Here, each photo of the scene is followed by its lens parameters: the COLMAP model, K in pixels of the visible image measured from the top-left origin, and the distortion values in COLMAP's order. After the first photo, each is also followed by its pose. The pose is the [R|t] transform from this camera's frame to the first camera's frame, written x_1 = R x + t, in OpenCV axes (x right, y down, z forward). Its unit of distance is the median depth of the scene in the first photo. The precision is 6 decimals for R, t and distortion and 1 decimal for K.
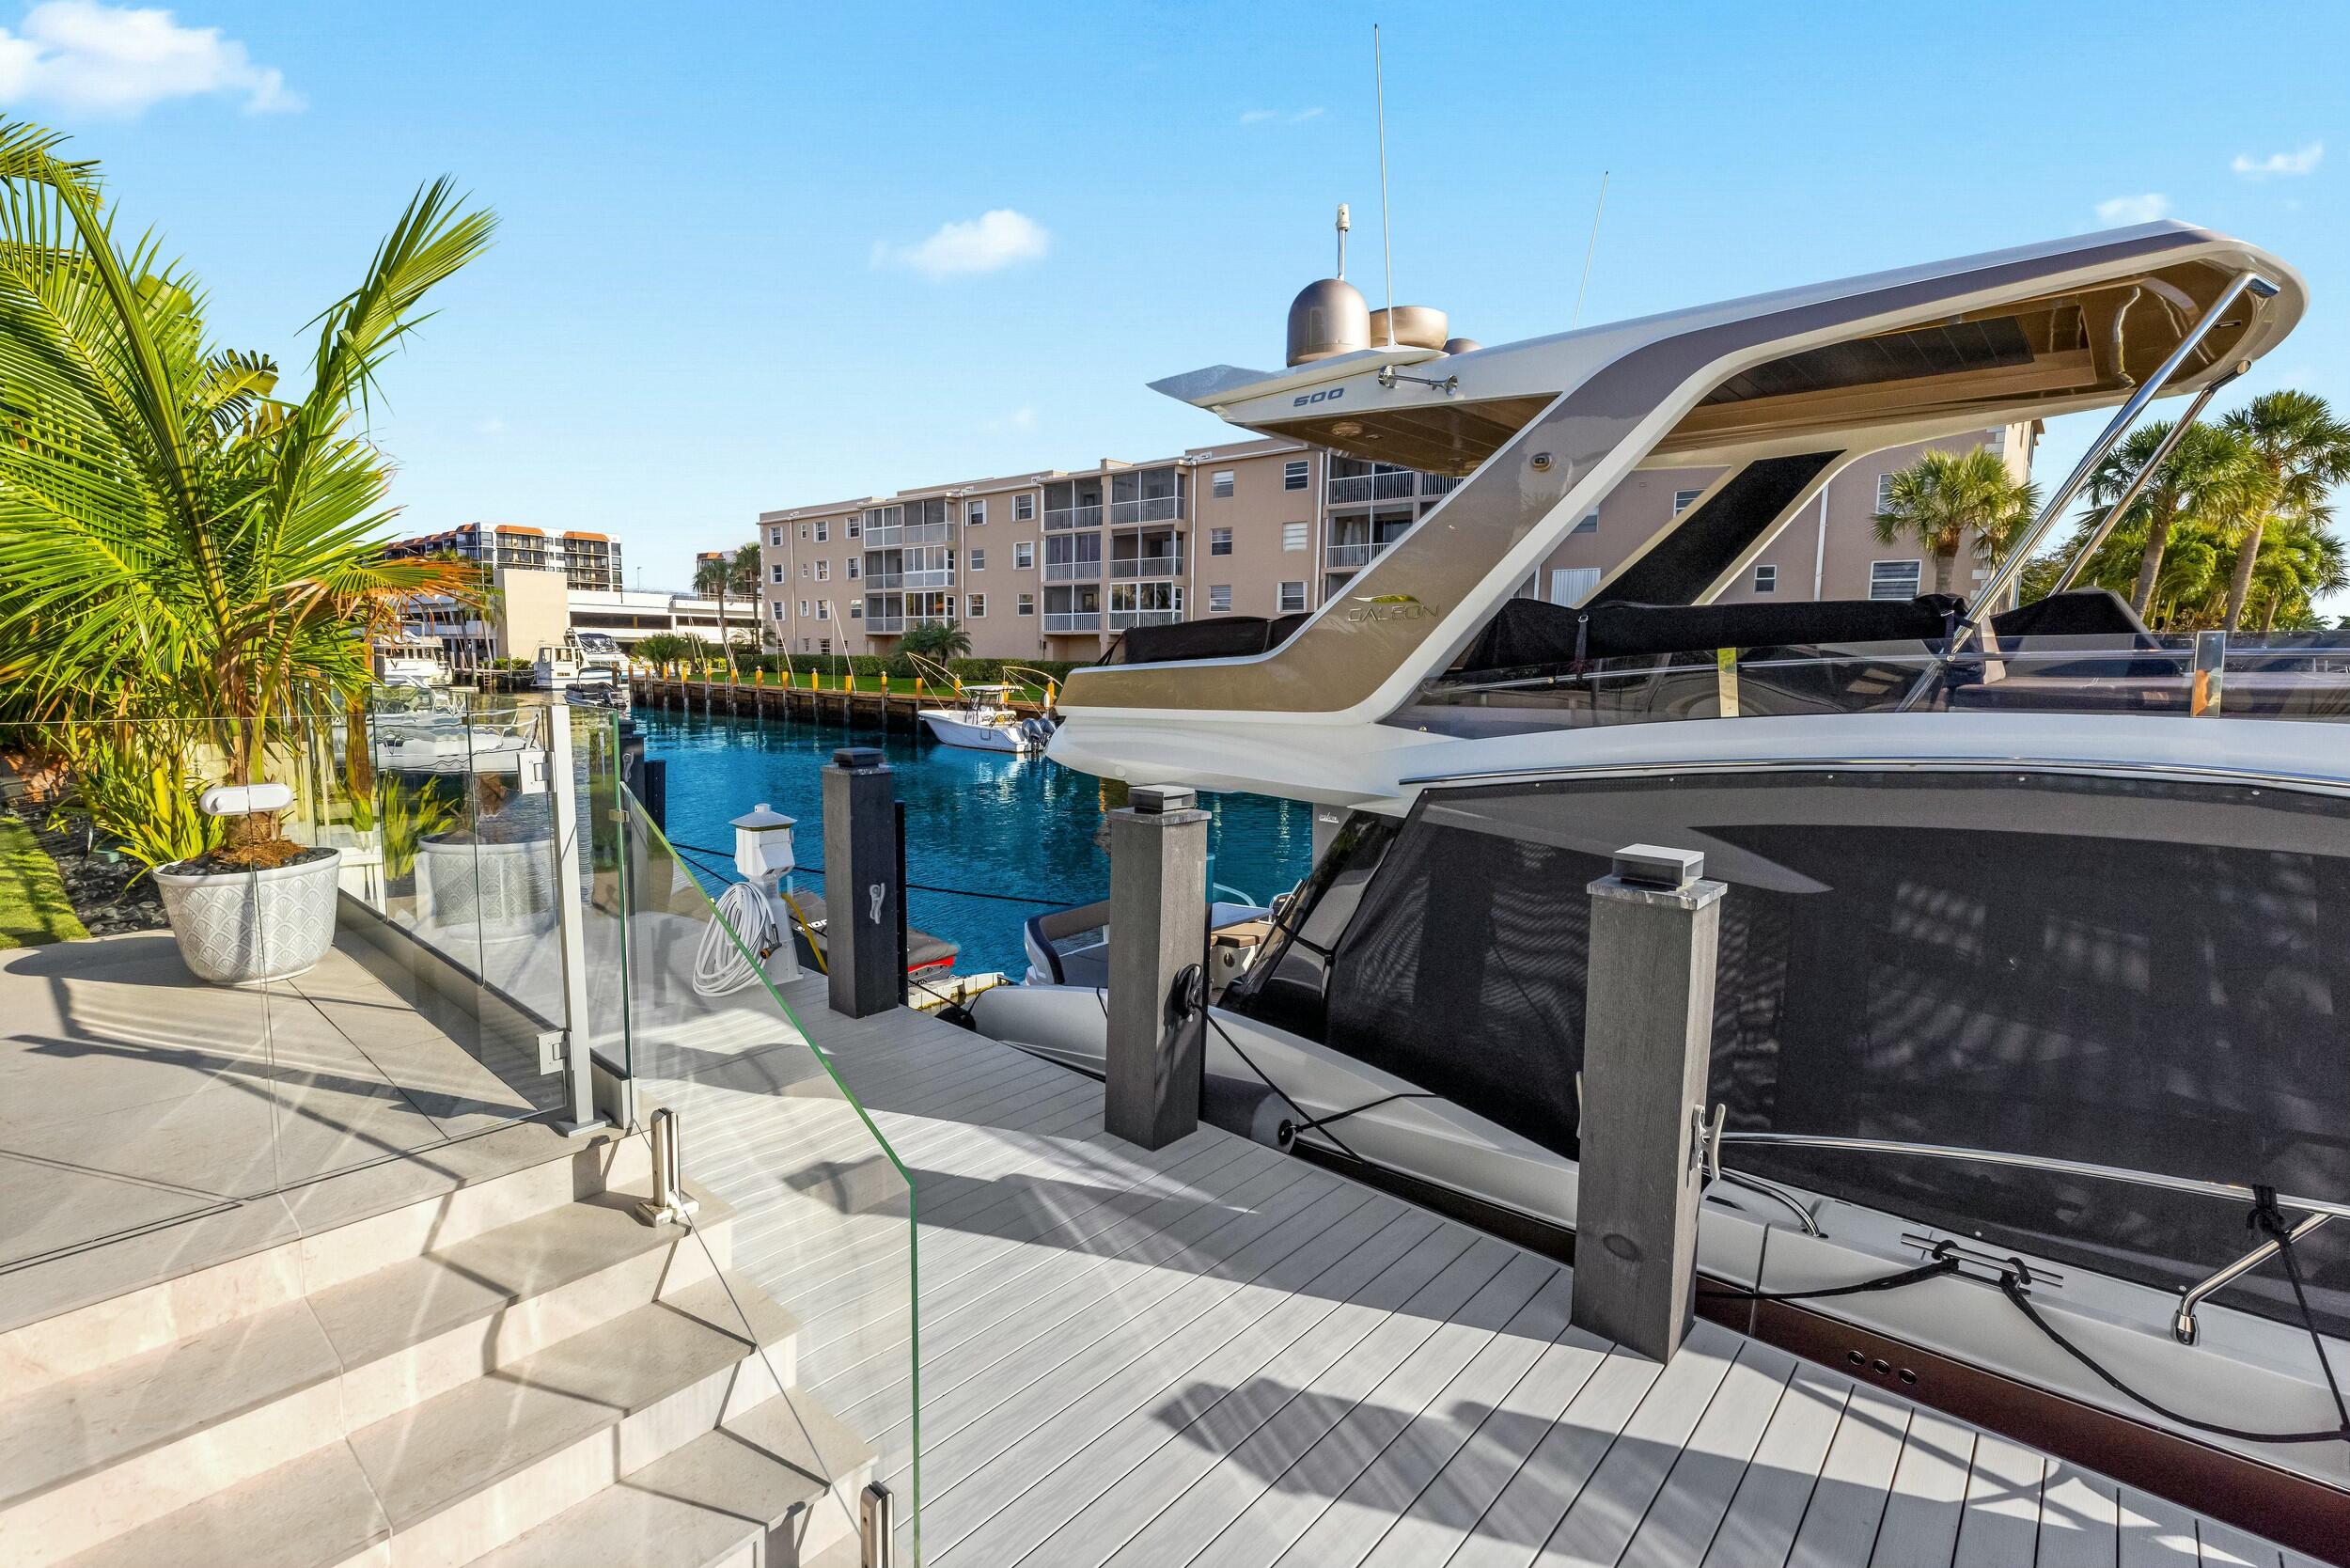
lens RADIAL K [[1089.0, 0, 1165.8], [0, 1089.0, 769.8], [0, 0, 1]] dist [0.000249, -0.000728]
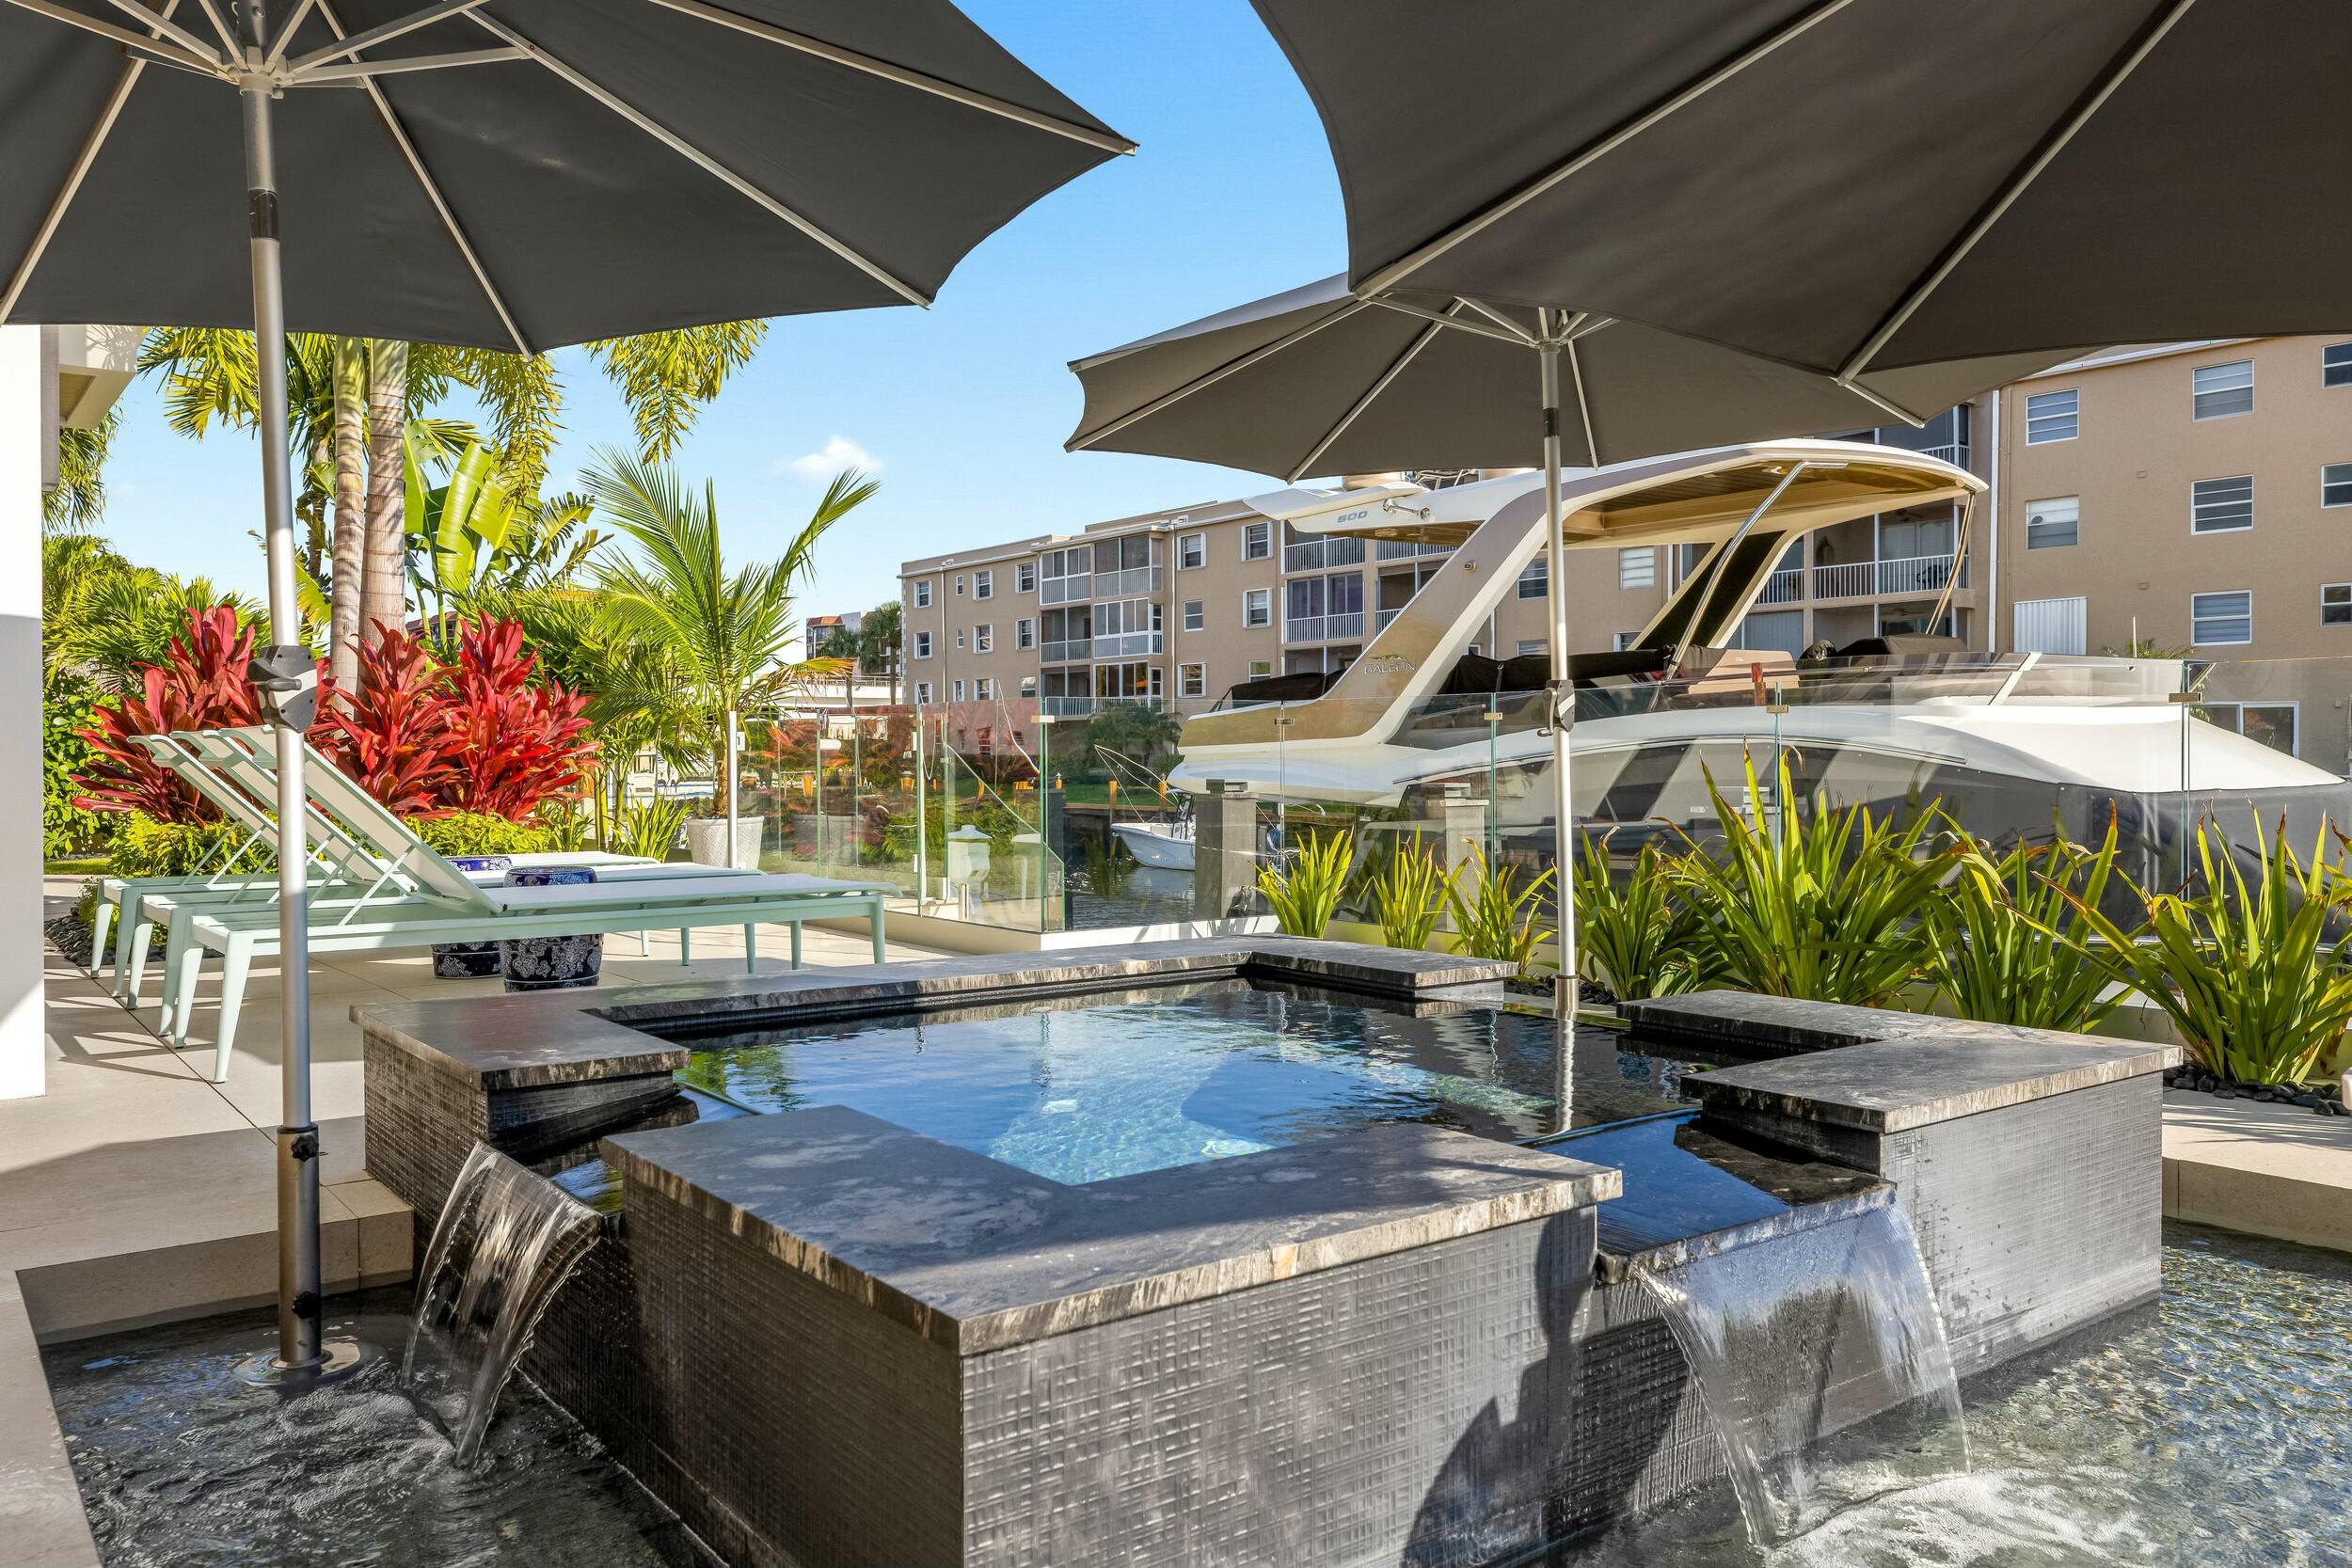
lens RADIAL K [[1722.4, 0, 1162.3], [0, 1722.4, 792.5], [0, 0, 1]] dist [0.003824, -0.000006]
pose [[0.980416, -0.016674, -0.196231, 0.026631], [0.000278, 0.996526, -0.083286, 0.016167], [0.196938, 0.081600, 0.977014, -0.097101]]
